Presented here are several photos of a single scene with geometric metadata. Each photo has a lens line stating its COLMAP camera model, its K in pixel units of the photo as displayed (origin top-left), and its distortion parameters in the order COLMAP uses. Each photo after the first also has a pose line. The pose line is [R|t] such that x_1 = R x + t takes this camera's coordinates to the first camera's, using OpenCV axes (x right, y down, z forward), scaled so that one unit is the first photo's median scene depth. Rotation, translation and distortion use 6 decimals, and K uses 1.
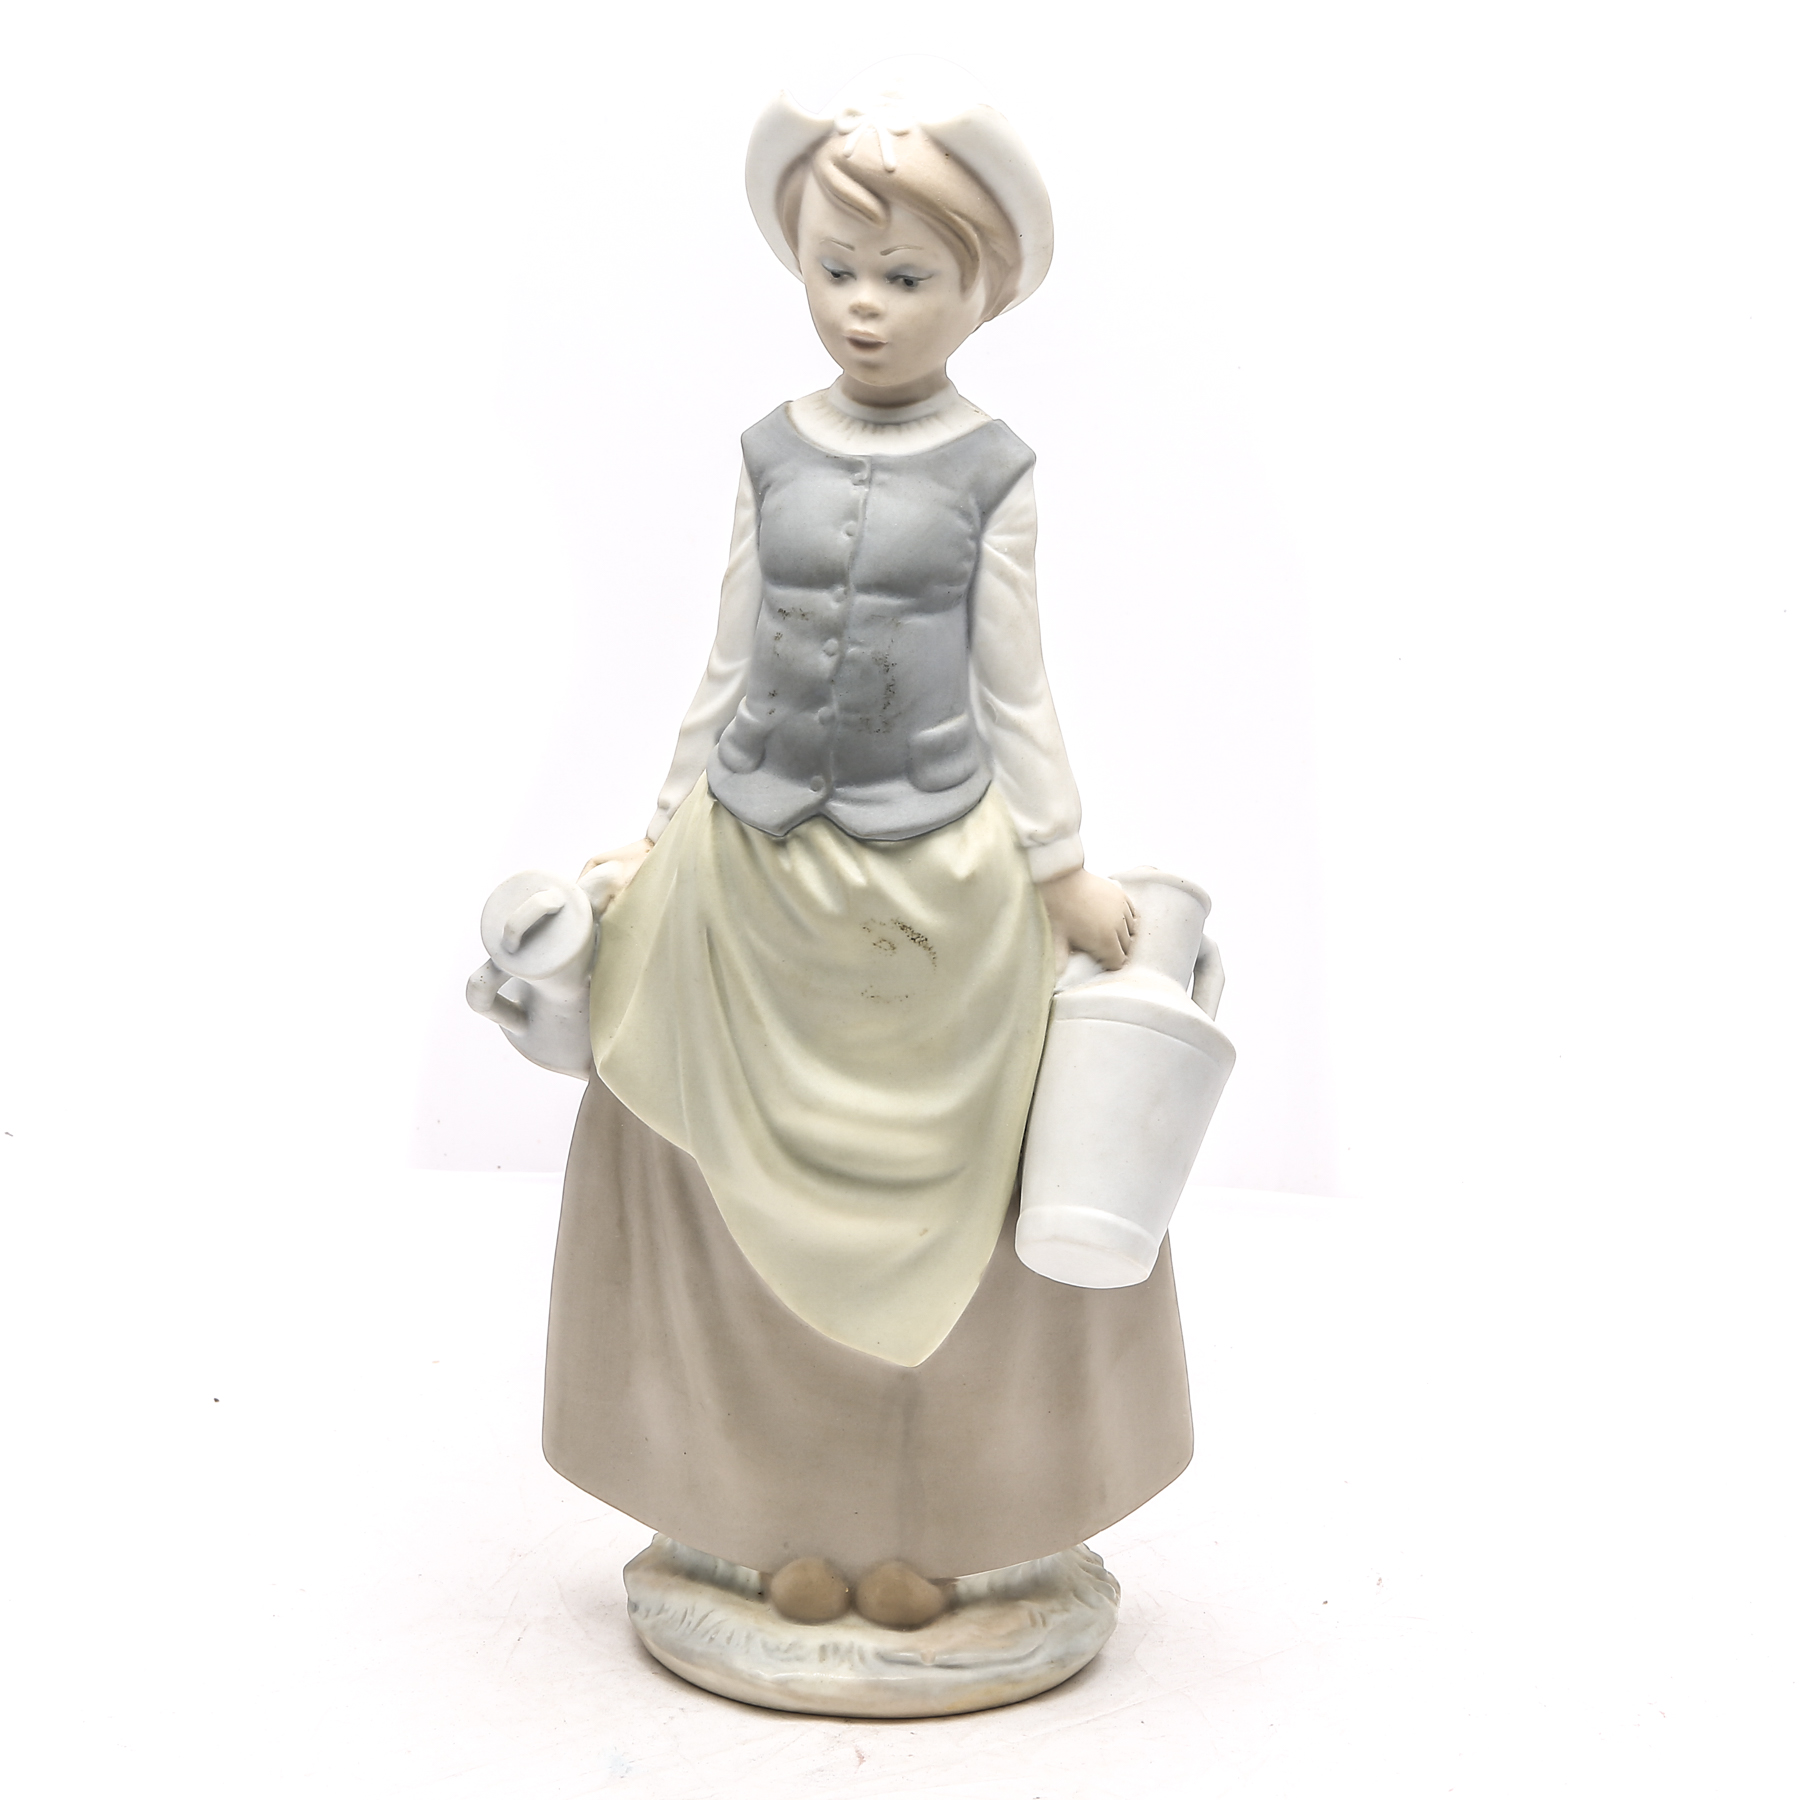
lens RADIAL K [[4173.3, 0, 907.5], [0, 4173.3, 903.2], [0, 0, 1]] dist [0.014498, 0.000000]
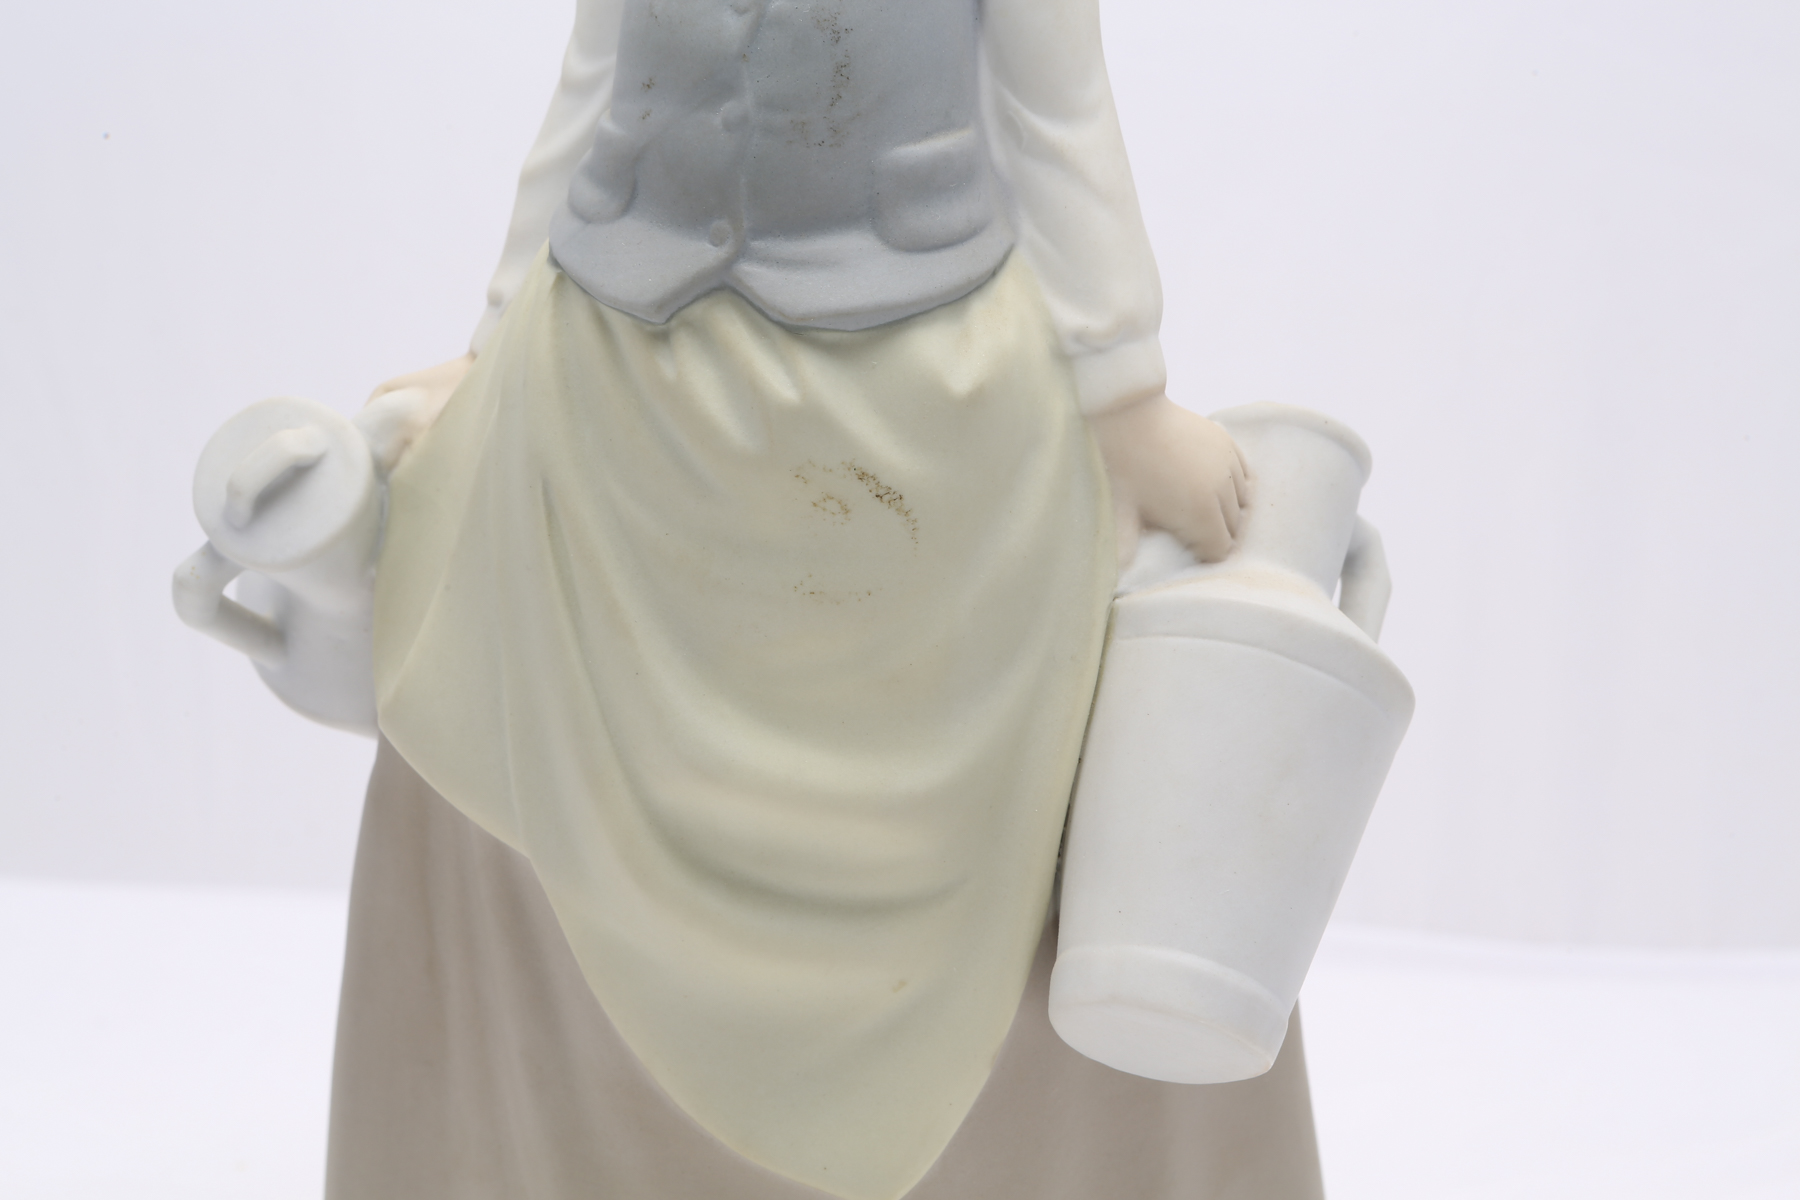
lens RADIAL K [[3631.9, 0, 896.0], [0, 3631.9, 592.8], [0, 0, 1]] dist [0.384836, 0.000000]
pose [[0.999435, 0.007359, -0.032797, 0.020801], [-0.008114, 0.999704, -0.022945, 0.034047], [0.032619, 0.023199, 0.999199, 0.471840]]
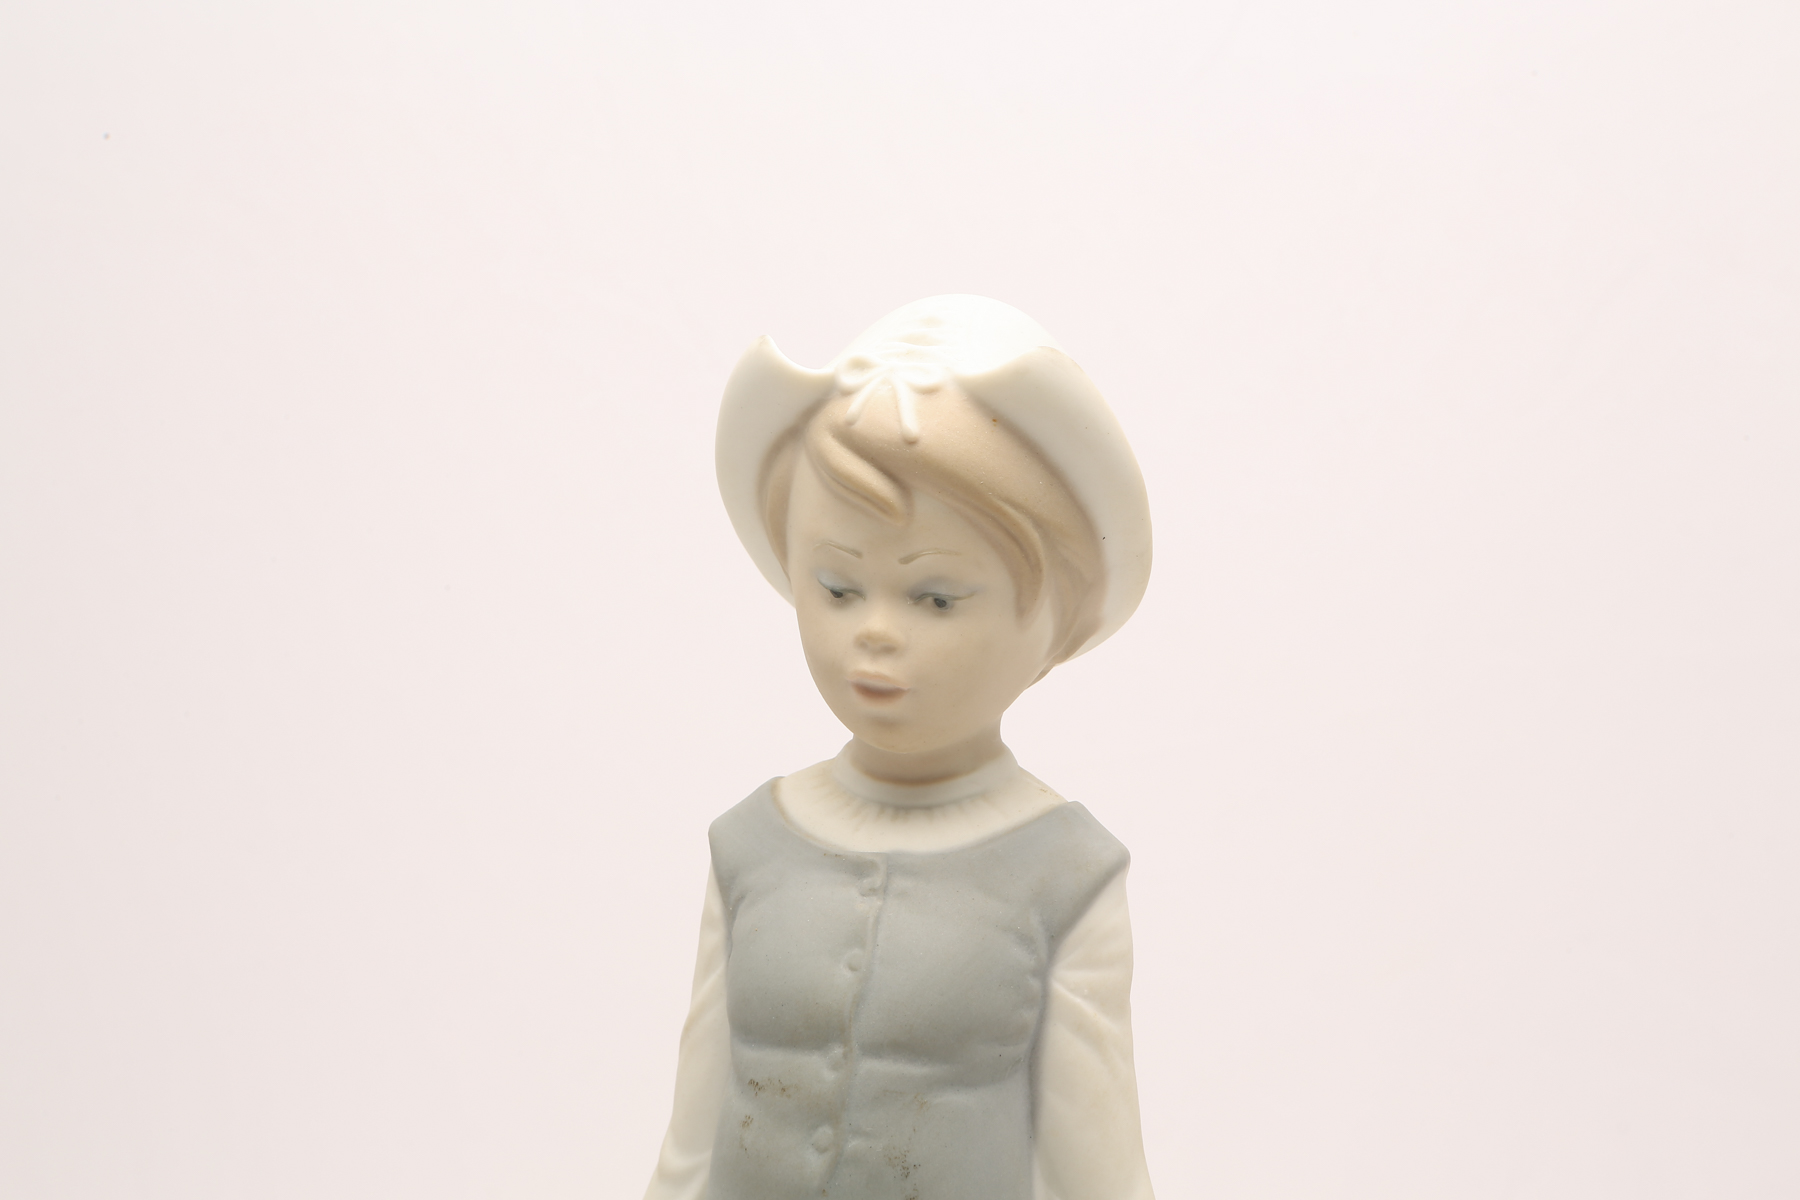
lens RADIAL K [[3631.9, 0, 897.8], [0, 3631.9, 613.5], [0, 0, 1]] dist [0.384836, 0.000000]
pose [[0.998771, -0.003376, -0.049445, 0.022557], [-0.005539, 0.983824, -0.179053, -0.038444], [0.049249, 0.179106, 0.982596, 0.400762]]
